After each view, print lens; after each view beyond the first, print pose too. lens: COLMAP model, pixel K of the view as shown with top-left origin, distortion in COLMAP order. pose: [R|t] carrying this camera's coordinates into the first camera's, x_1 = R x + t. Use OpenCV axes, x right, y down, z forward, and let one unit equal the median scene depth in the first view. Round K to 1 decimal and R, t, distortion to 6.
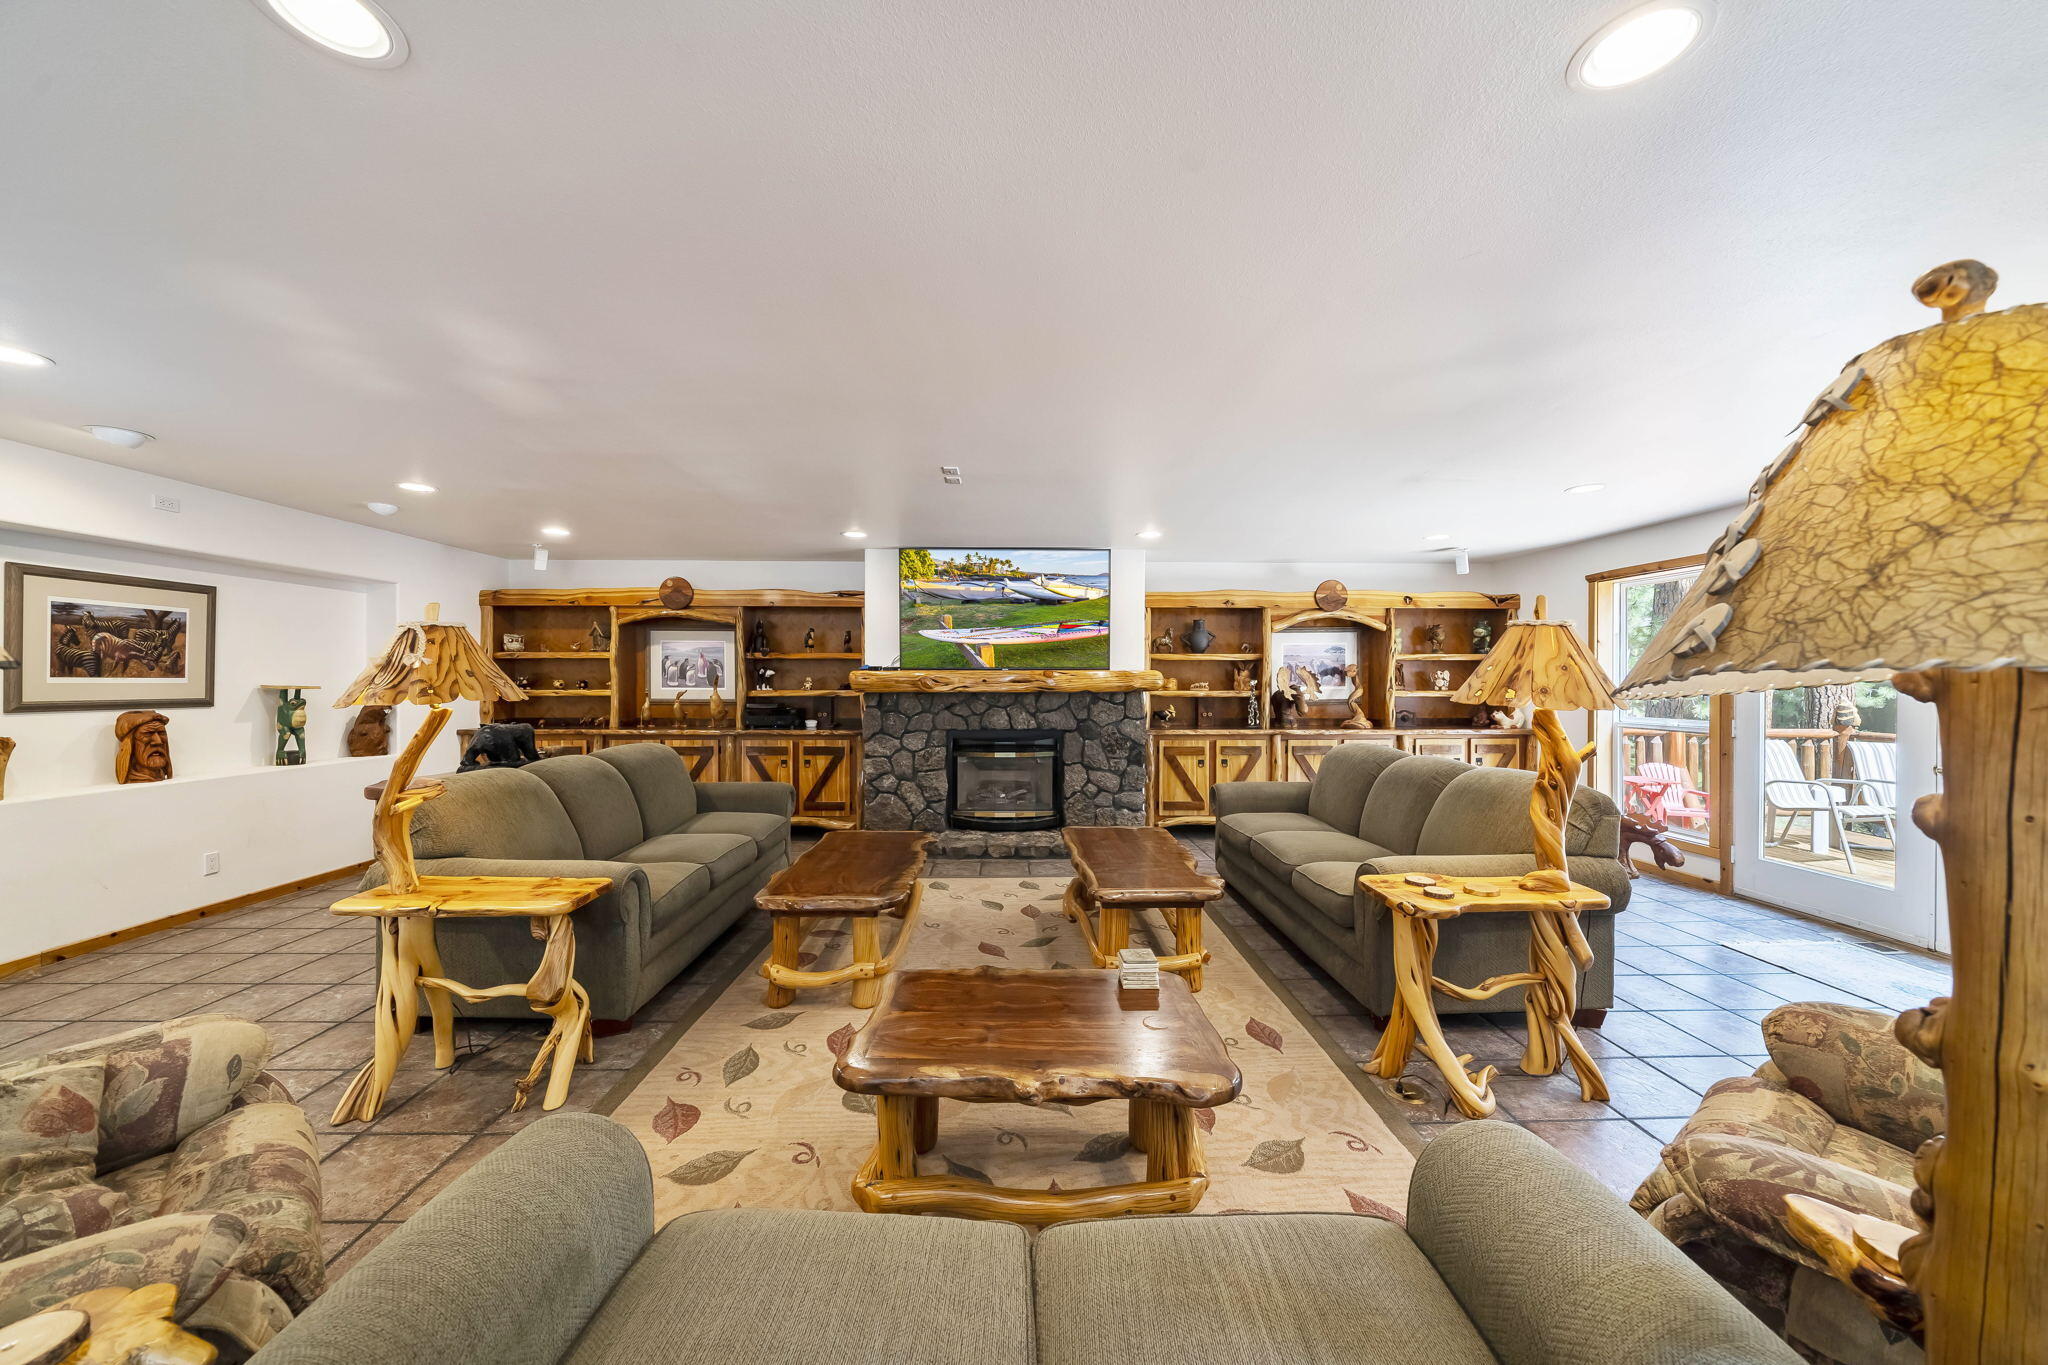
lens RADIAL K [[711.5, 0, 1028.8], [0, 711.5, 678.7], [0, 0, 1]] dist [-0.002654, -0.000239]
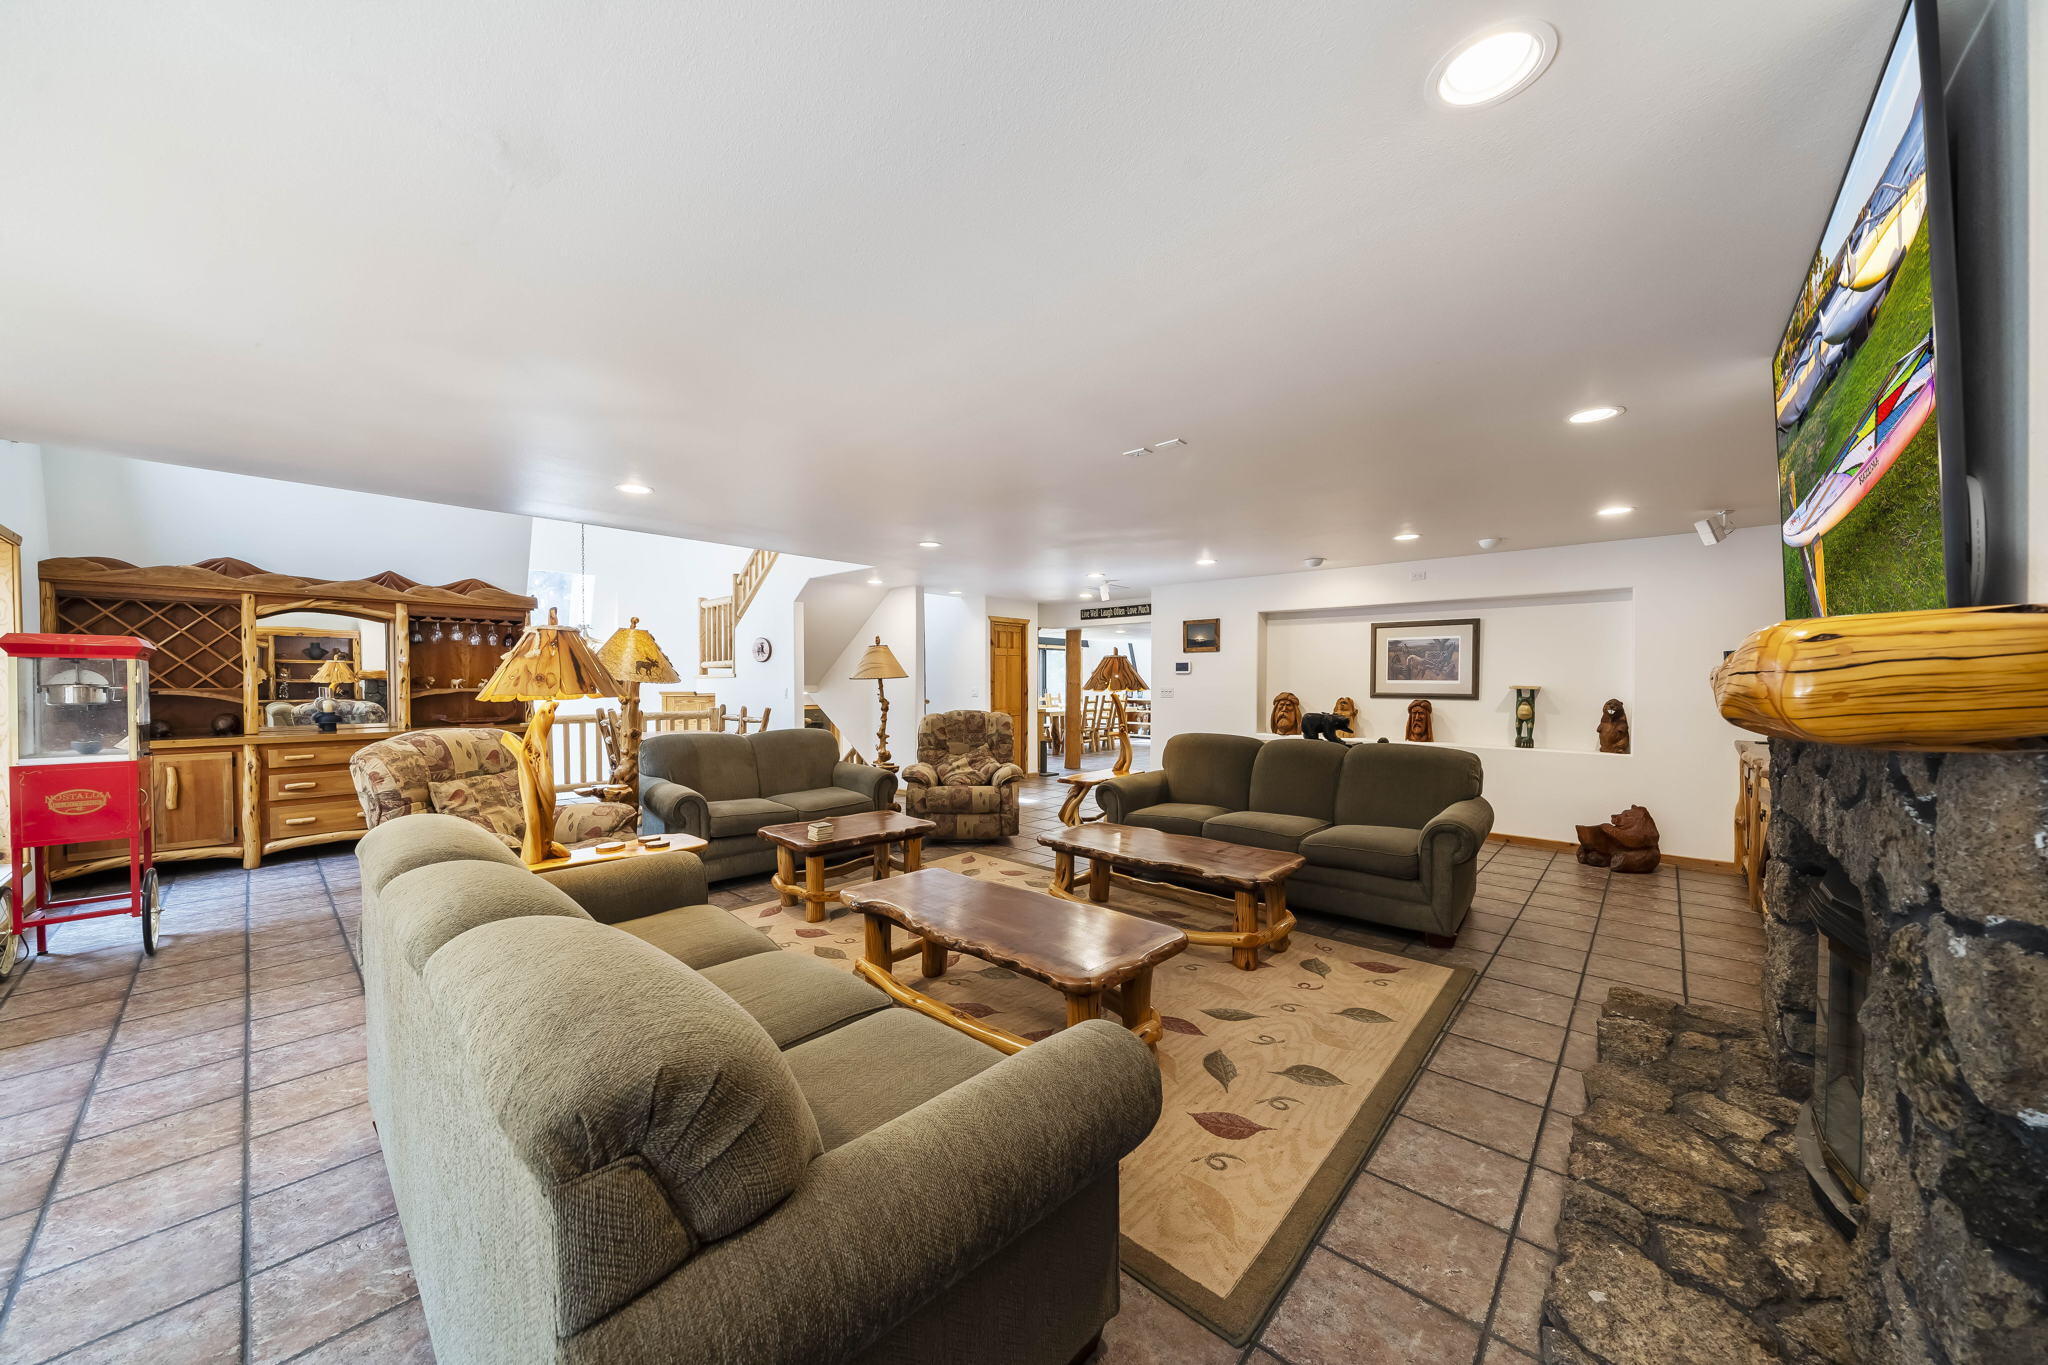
lens RADIAL K [[711.5, 0, 1025.3], [0, 711.5, 685.8], [0, 0, 1]] dist [-0.002654, -0.000239]
pose [[-0.694535, -0.006400, -0.719430, 0.602304], [-0.007267, 0.999972, -0.001881, 0.021031], [0.719422, 0.003922, -0.694562, 1.434270]]
